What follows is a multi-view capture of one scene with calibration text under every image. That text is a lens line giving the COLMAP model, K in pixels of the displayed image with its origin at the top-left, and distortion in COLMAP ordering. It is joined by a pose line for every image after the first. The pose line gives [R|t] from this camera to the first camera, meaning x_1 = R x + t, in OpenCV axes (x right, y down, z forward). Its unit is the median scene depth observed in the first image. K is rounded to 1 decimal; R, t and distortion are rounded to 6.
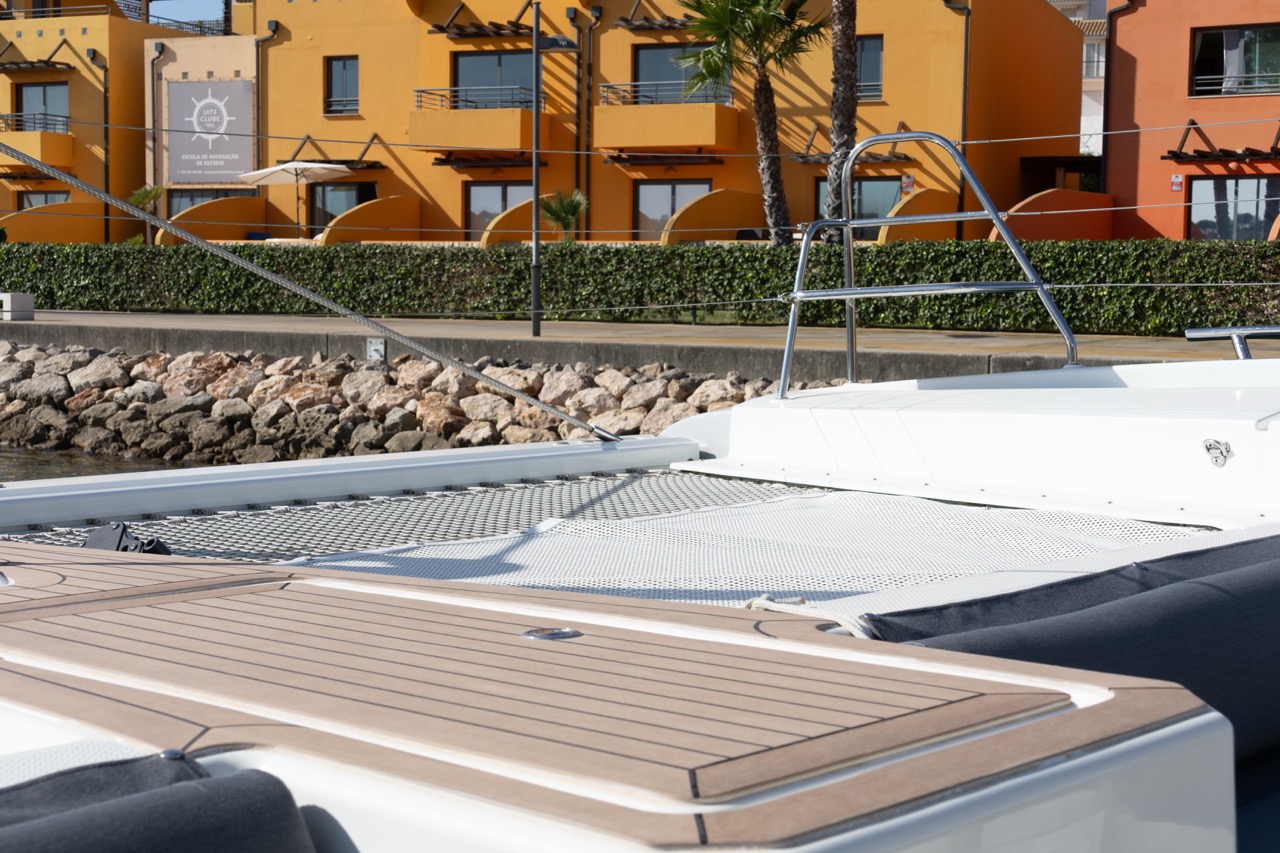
lens RADIAL K [[1899.4, 0, 640.0], [0, 1899.4, 426.5], [0, 0, 1]] dist [0.035280, 0.017095]
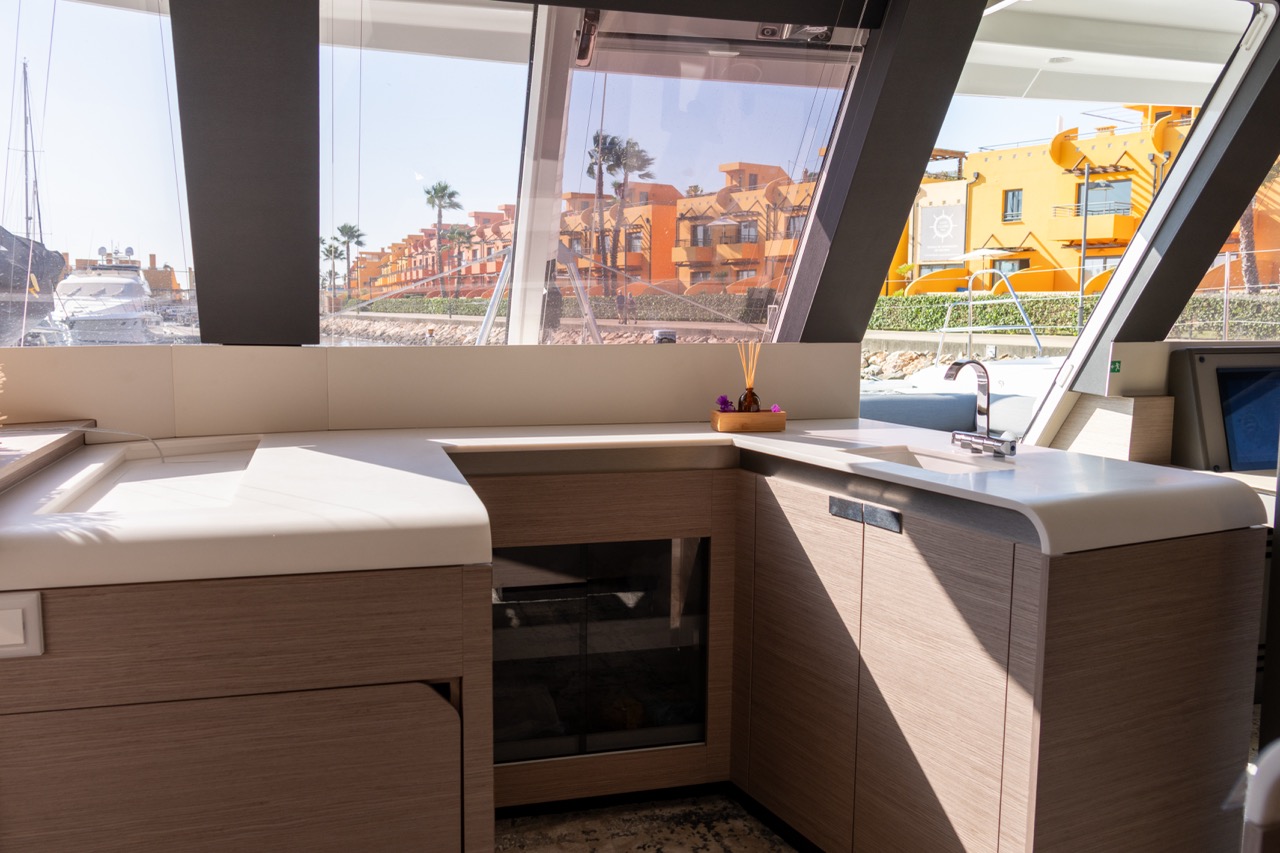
lens RADIAL K [[1068.1, 0, 640.0], [0, 1068.1, 426.5], [0, 0, 1]] dist [0.035533, -0.012476]
pose [[0.867261, 0.052813, -0.495045, 0.057648], [-0.037680, 0.998468, 0.040509, 0.003040], [0.496426, -0.016478, 0.867922, -0.073414]]
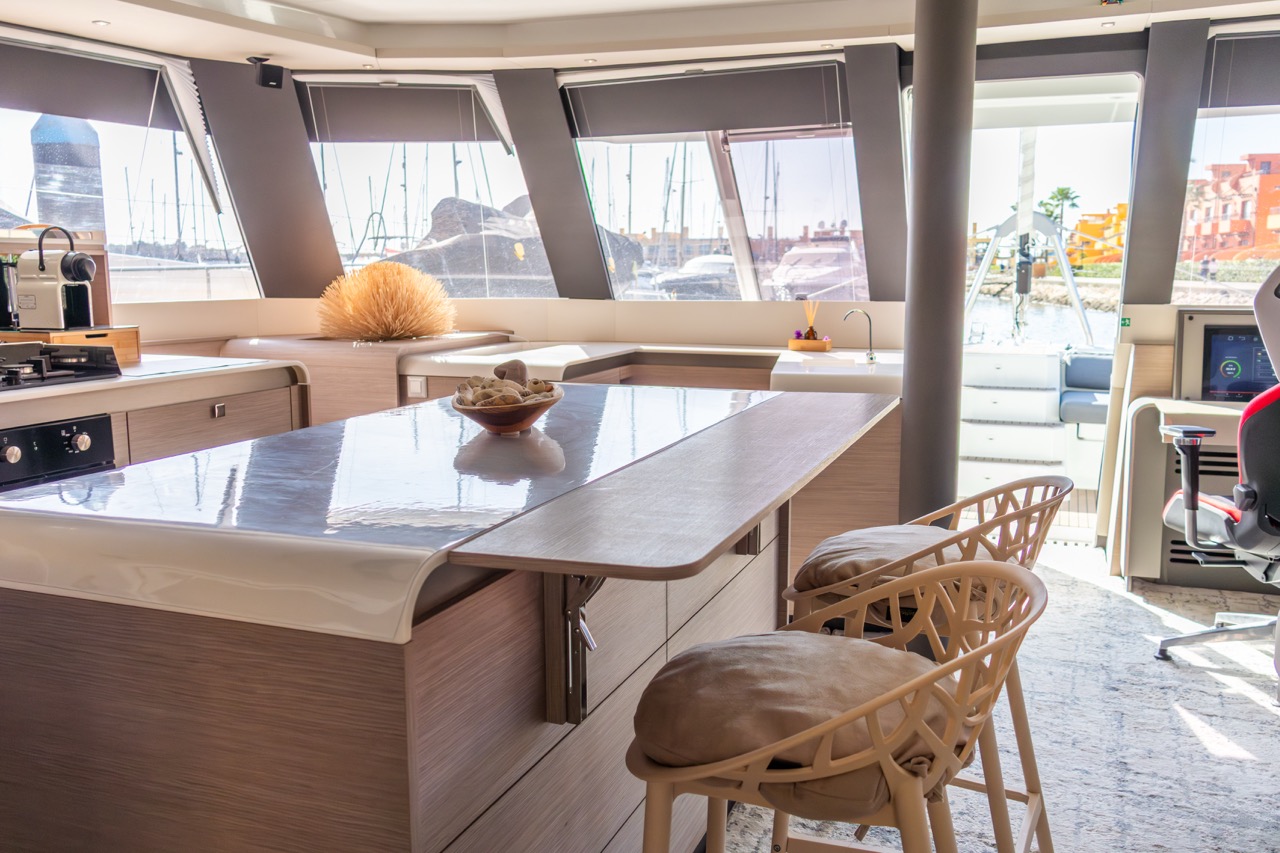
lens RADIAL K [[1084.0, 0, 635.1], [0, 1084.0, 423.6], [0, 0, 1]] dist [0.016512, -0.005188]
pose [[0.394449, 0.121396, -0.910864, 0.117547], [-0.068680, 0.992358, 0.102515, 0.002880], [0.916348, 0.022121, 0.399772, -0.075846]]
